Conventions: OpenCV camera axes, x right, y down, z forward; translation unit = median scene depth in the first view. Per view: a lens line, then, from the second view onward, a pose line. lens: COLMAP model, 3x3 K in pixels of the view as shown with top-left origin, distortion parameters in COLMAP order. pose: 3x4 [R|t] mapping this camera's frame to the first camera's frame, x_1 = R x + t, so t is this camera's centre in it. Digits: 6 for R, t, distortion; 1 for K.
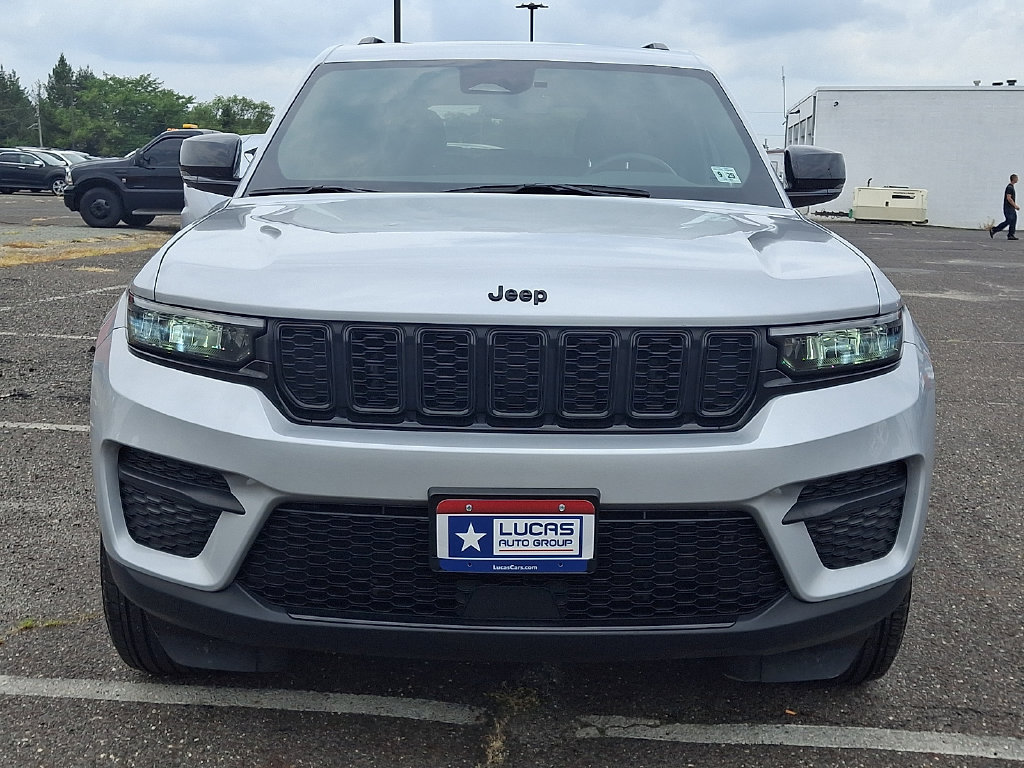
lens RADIAL K [[1284.7, 0, 512.0], [0, 1284.7, 384.0], [0, 0, 1]] dist [0.279674, -0.815874]
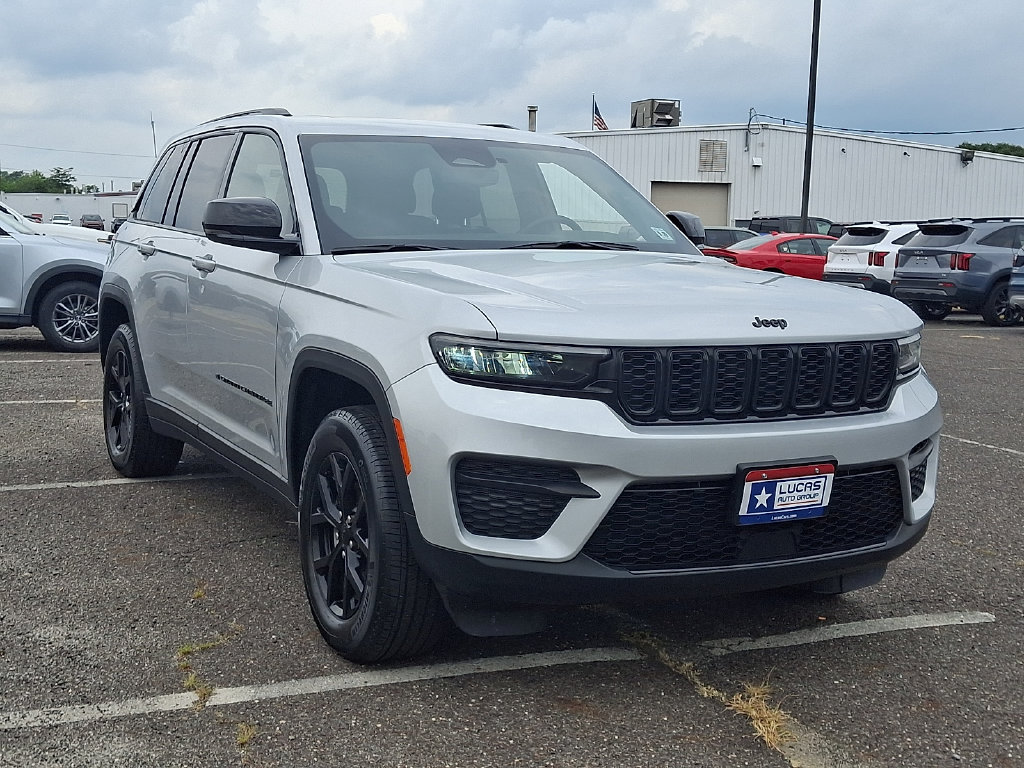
lens RADIAL K [[1284.7, 0, 512.0], [0, 1284.7, 384.0], [0, 0, 1]] dist [0.279674, -0.815874]
pose [[0.884248, -0.053051, 0.463995, -0.903027], [0.067976, 0.997567, -0.015486, 0.000110], [-0.462044, 0.045234, 0.885703, -0.120261]]
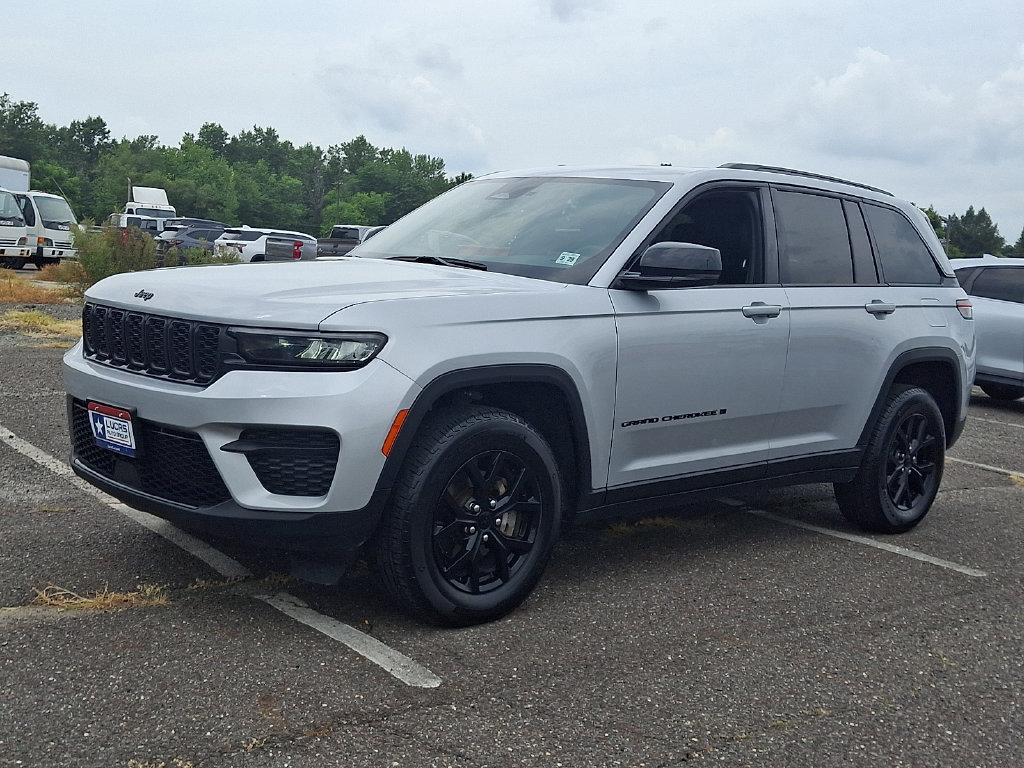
lens RADIAL K [[1164.5, 0, 502.1], [0, 1164.5, 389.1], [0, 0, 1]] dist [0.241416, -0.656317]
pose [[0.691111, 0.111068, -0.714164, 1.502884], [-0.173969, 0.984633, -0.015221, -0.003379], [0.701499, 0.134762, 0.699813, 0.231256]]
